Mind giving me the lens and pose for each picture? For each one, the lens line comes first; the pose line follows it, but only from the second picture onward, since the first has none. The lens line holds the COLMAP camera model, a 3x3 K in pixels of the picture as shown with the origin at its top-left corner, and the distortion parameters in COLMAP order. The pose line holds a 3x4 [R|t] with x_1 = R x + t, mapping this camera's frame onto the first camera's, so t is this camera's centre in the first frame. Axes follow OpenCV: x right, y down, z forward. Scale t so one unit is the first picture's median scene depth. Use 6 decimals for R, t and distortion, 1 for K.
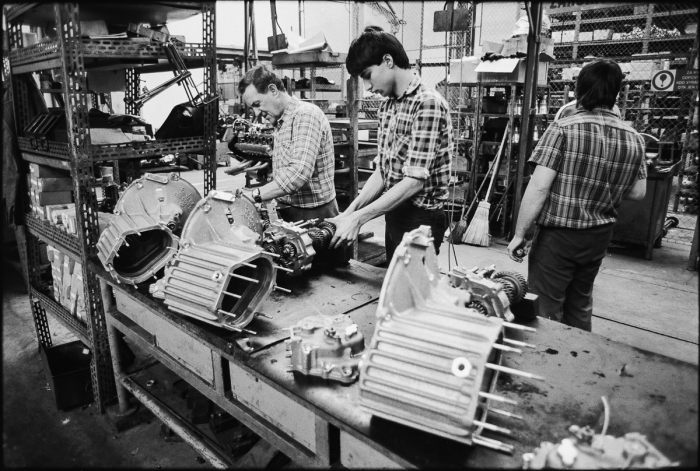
lens RADIAL K [[501.0, 0, 350.0], [0, 501.0, 235.5], [0, 0, 1]] dist [-0.042526, 0.002144]
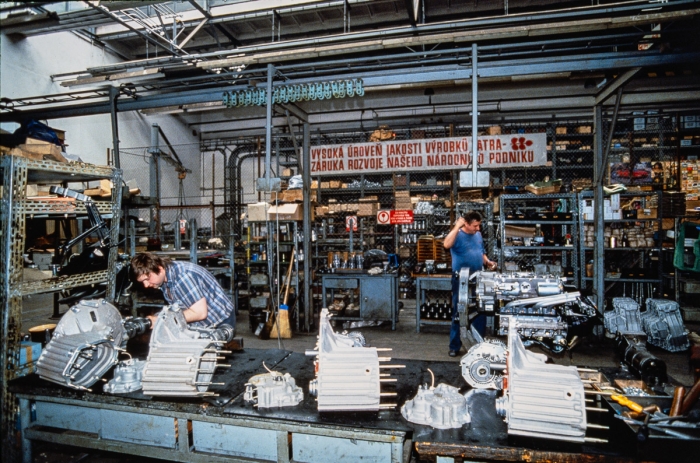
lens RADIAL K [[439.4, 0, 350.0], [0, 439.4, 231.5], [0, 0, 1]] dist [-0.000320, 0.000165]
pose [[0.868247, -0.024179, 0.495542, -0.167407], [0.147836, 0.966047, -0.211890, 0.020401], [-0.473594, 0.257232, 0.842342, -0.149320]]
